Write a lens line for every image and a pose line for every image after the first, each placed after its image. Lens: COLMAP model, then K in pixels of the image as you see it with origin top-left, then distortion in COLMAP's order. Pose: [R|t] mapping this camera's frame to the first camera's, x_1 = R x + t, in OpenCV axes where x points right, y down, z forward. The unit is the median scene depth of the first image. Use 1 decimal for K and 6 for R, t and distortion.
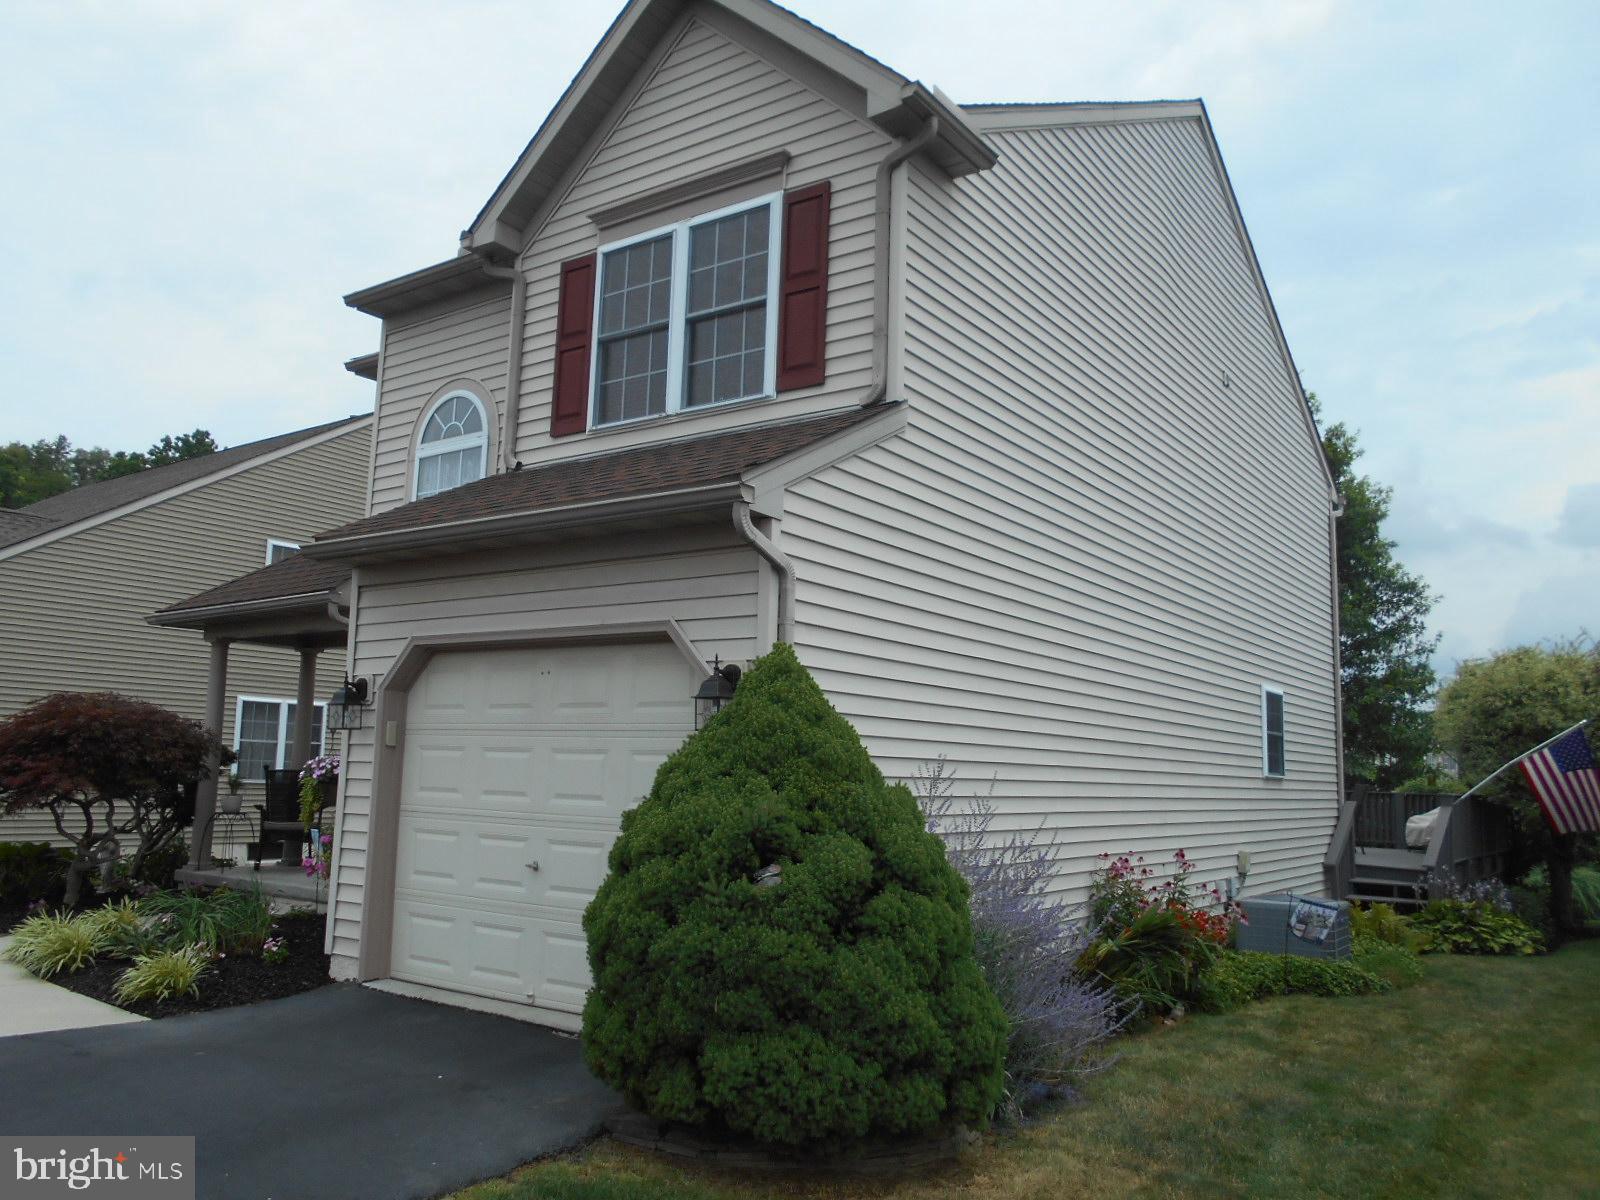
lens RADIAL K [[1239.5, 0, 800.7], [0, 1239.5, 600.5], [0, 0, 1]] dist [-0.047667, 0.054694]
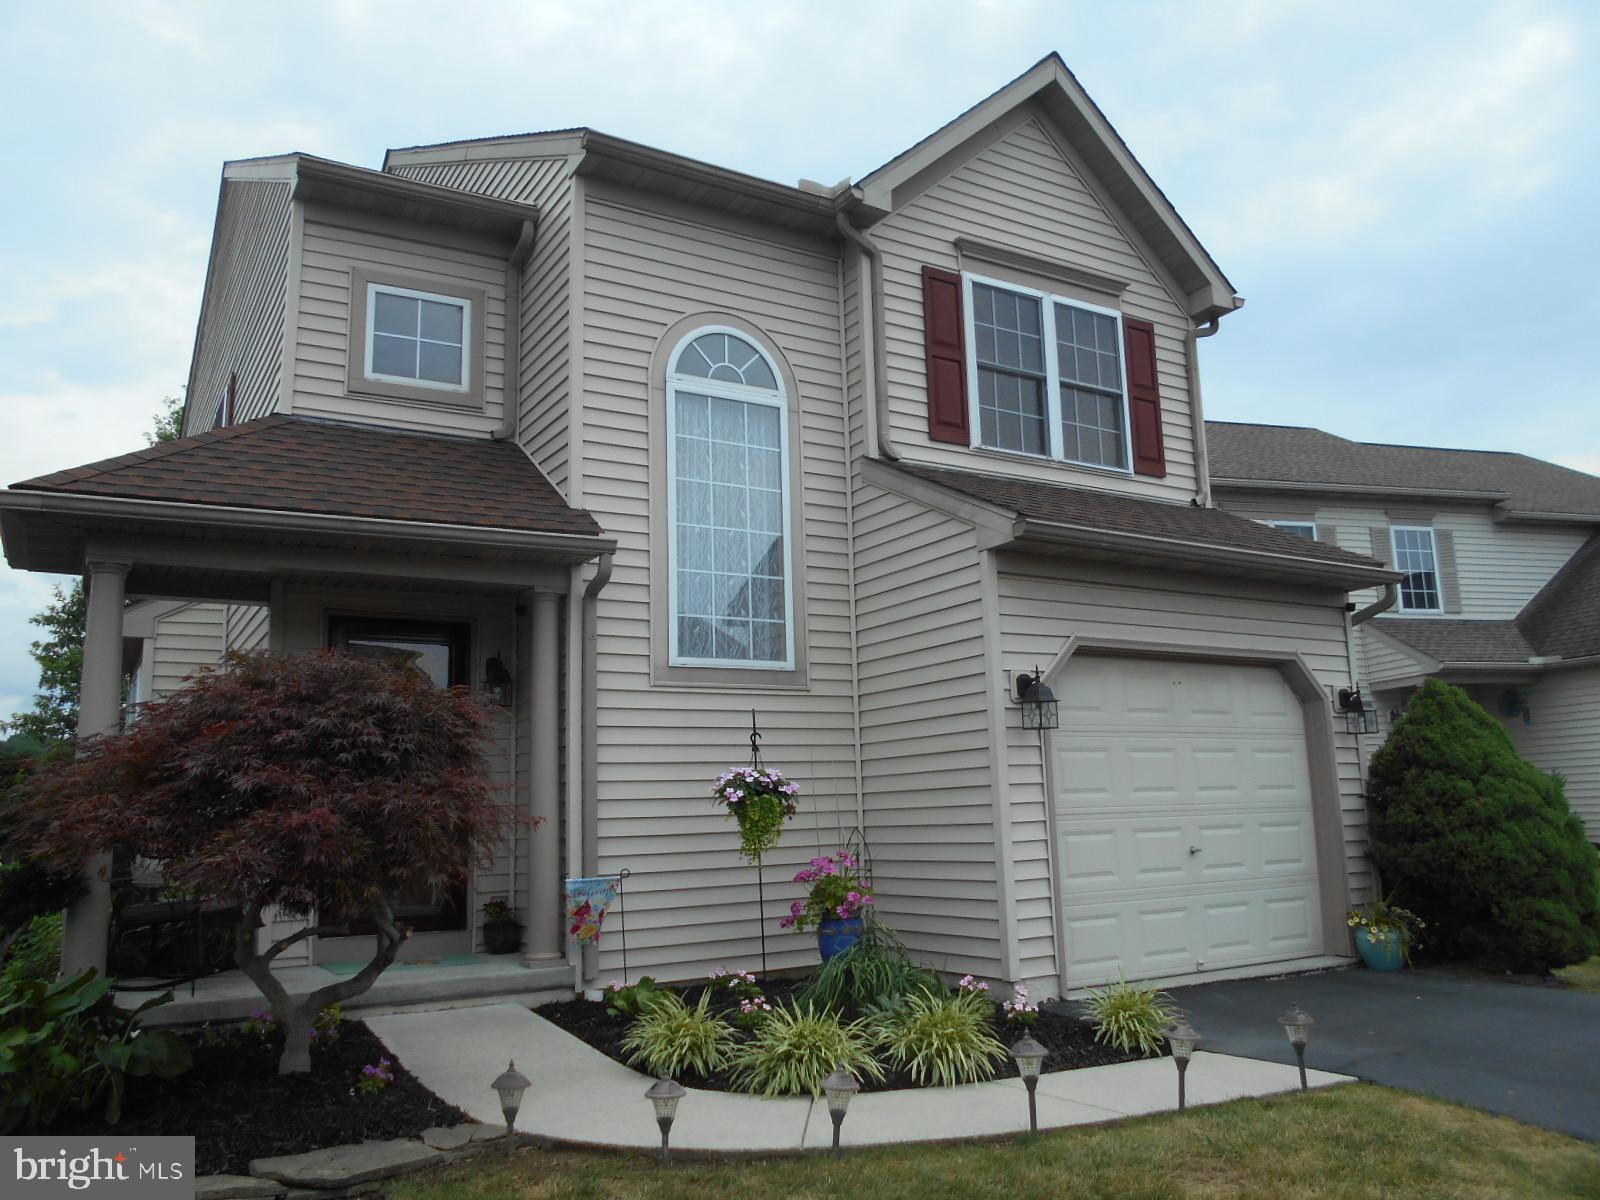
lens RADIAL K [[1239.5, 0, 800.9], [0, 1239.5, 604.8], [0, 0, 1]] dist [-0.047667, 0.054694]
pose [[0.403922, 0.121072, 0.906746, -1.202345], [-0.089591, 0.991674, -0.092502, 0.106770], [-0.910396, -0.043873, 0.411406, 0.731764]]
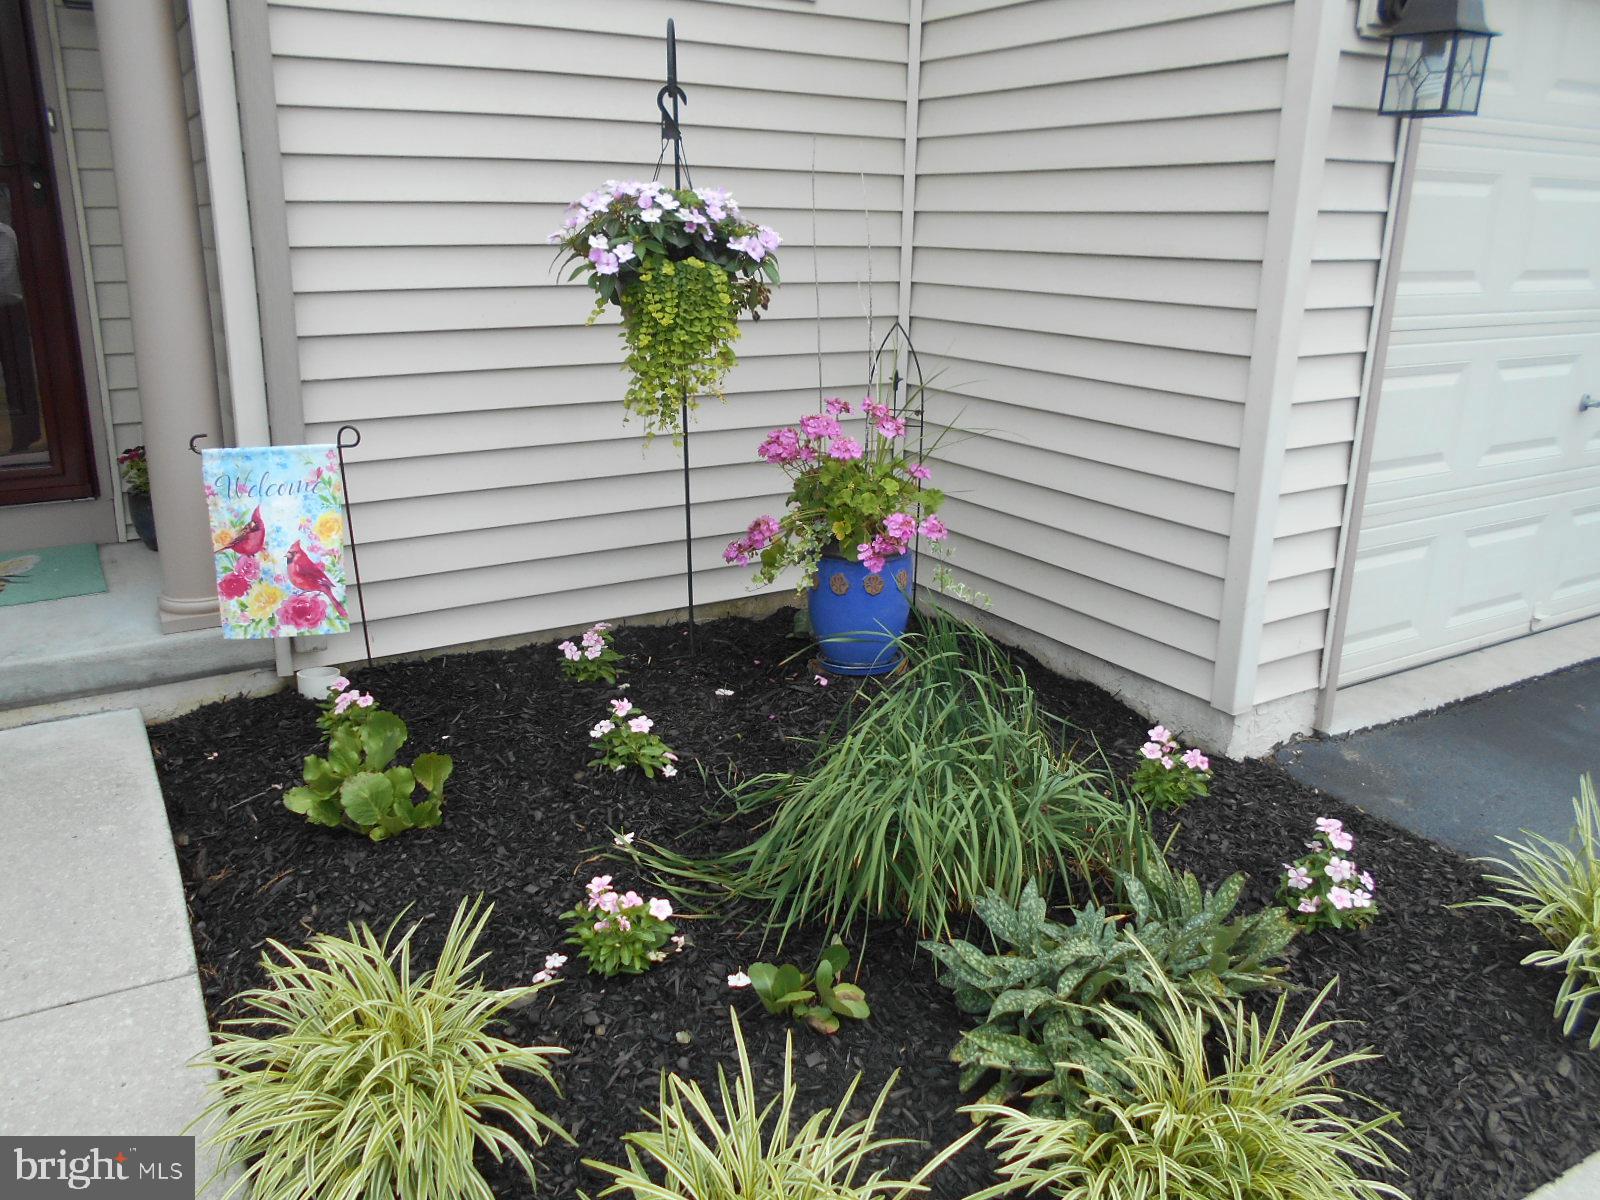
lens RADIAL K [[1239.5, 0, 785.6], [0, 1239.5, 631.6], [0, 0, 1]] dist [-0.047667, 0.054694]
pose [[0.403767, -0.300732, 0.864021, -0.725429], [-0.135756, 0.914277, 0.381665, 0.122187], [-0.904733, -0.271400, 0.328329, 0.942771]]
